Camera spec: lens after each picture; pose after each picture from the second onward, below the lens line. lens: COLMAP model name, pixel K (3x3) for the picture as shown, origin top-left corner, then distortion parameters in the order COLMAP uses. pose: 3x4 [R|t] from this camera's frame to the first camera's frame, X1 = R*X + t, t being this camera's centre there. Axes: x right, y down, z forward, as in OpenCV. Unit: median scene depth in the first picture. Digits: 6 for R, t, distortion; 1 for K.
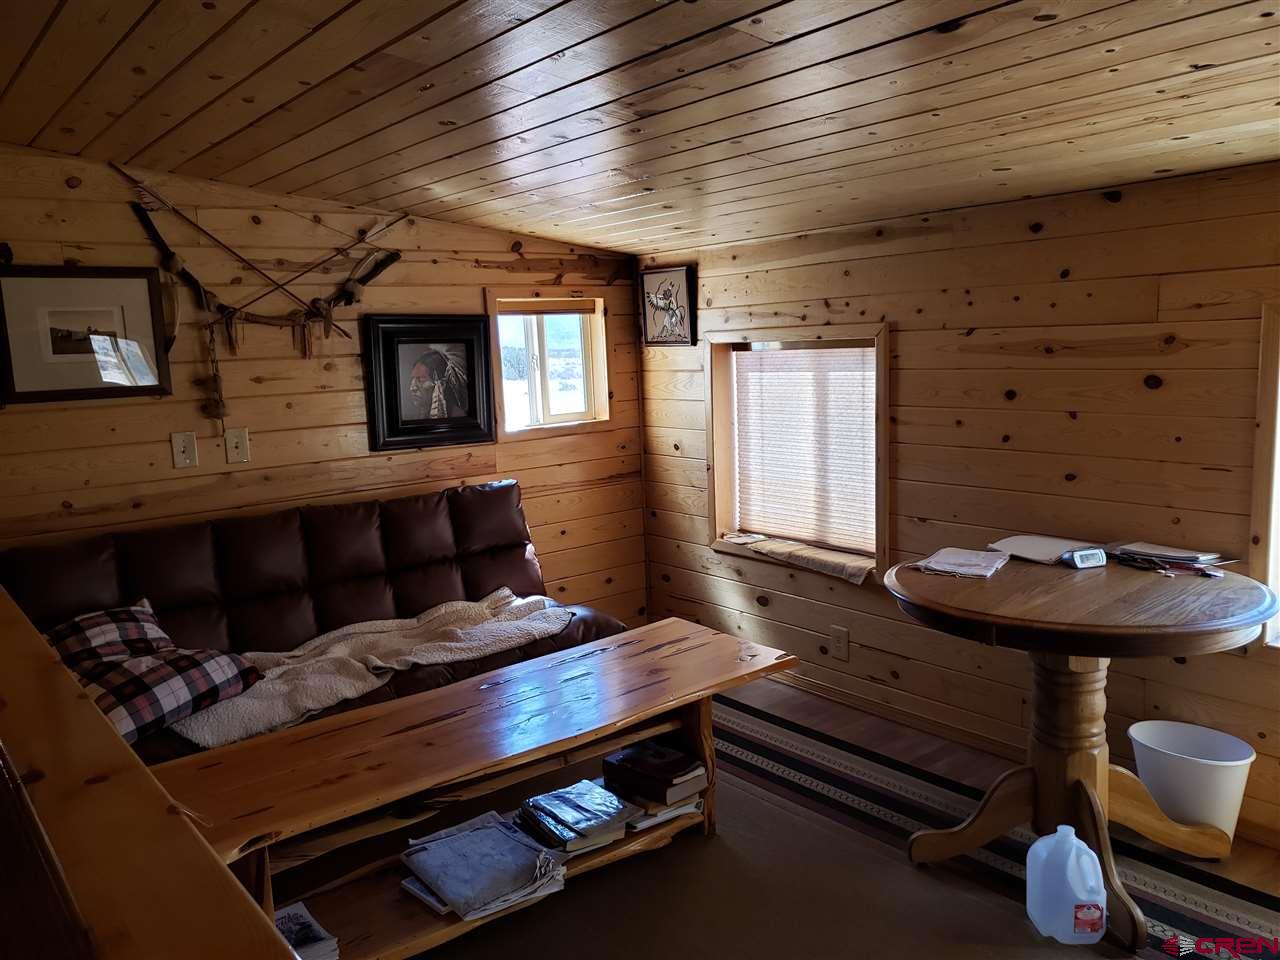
lens RADIAL K [[1032.2, 0, 639.5], [0, 1032.2, 476.5], [0, 0, 1]] dist [0.013810, 0.034291]
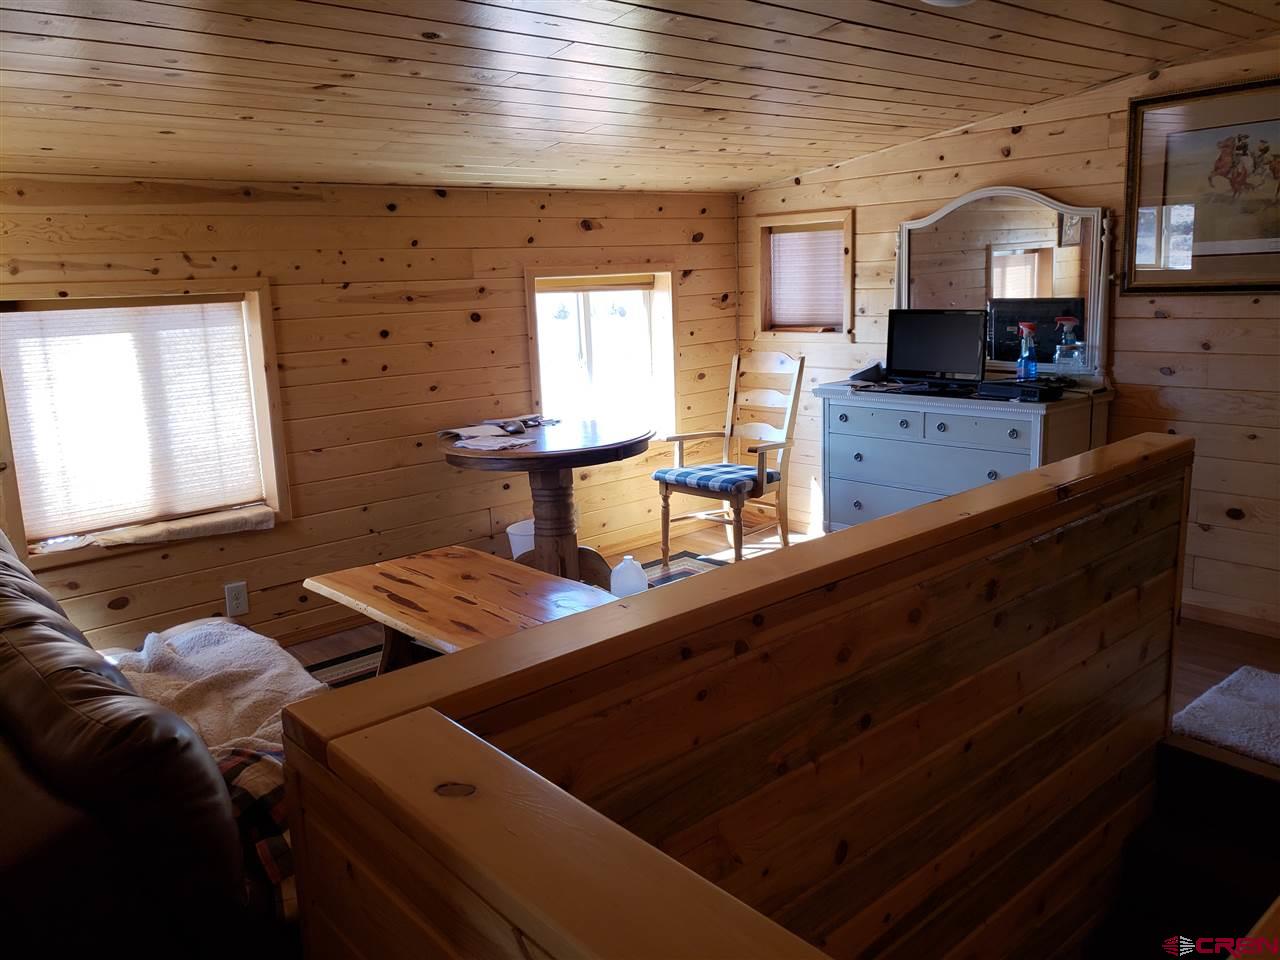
lens RADIAL K [[1032.2, 0, 639.5], [0, 1032.2, 476.5], [0, 0, 1]] dist [0.013810, 0.034291]
pose [[-0.077004, -0.148428, 0.985921, -0.896371], [0.177502, 0.971019, 0.160048, -0.051014], [-0.981103, 0.187327, -0.048426, 0.713188]]
